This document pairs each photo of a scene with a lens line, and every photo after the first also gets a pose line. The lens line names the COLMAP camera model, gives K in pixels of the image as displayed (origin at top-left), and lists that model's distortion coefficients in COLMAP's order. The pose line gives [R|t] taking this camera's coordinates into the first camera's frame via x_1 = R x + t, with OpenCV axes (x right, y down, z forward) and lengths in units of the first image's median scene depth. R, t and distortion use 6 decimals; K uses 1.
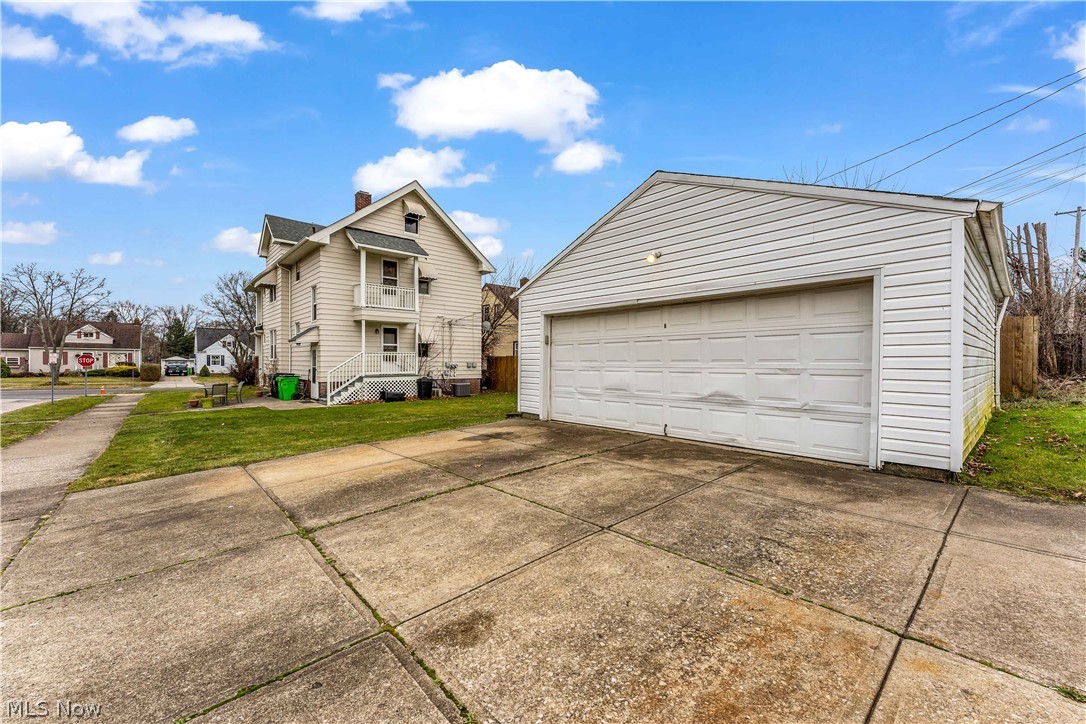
lens RADIAL K [[435.0, 0, 543.4], [0, 435.0, 364.5], [0, 0, 1]] dist [0.003106, 0.000099]
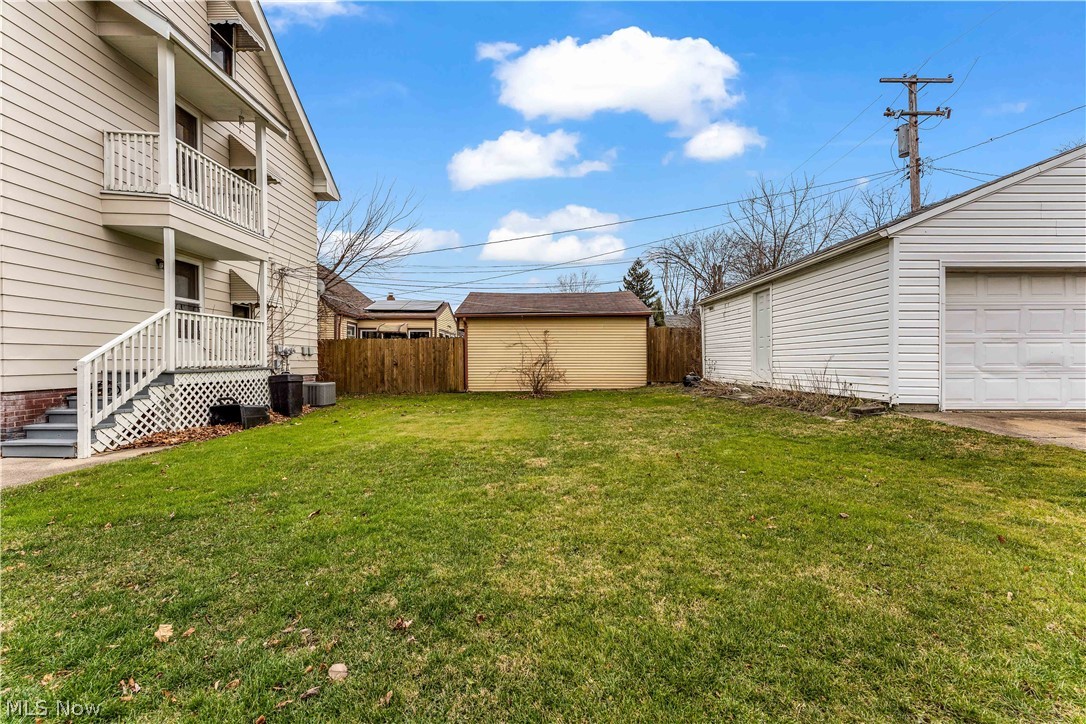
lens RADIAL K [[435.0, 0, 543.0], [0, 435.0, 360.0], [0, 0, 1]] dist [0.003106, 0.000099]
pose [[0.674526, -0.000318, 0.738251, -0.479935], [0.004530, 0.999983, -0.003709, 0.020289], [-0.738237, 0.005846, 0.674516, 0.483795]]
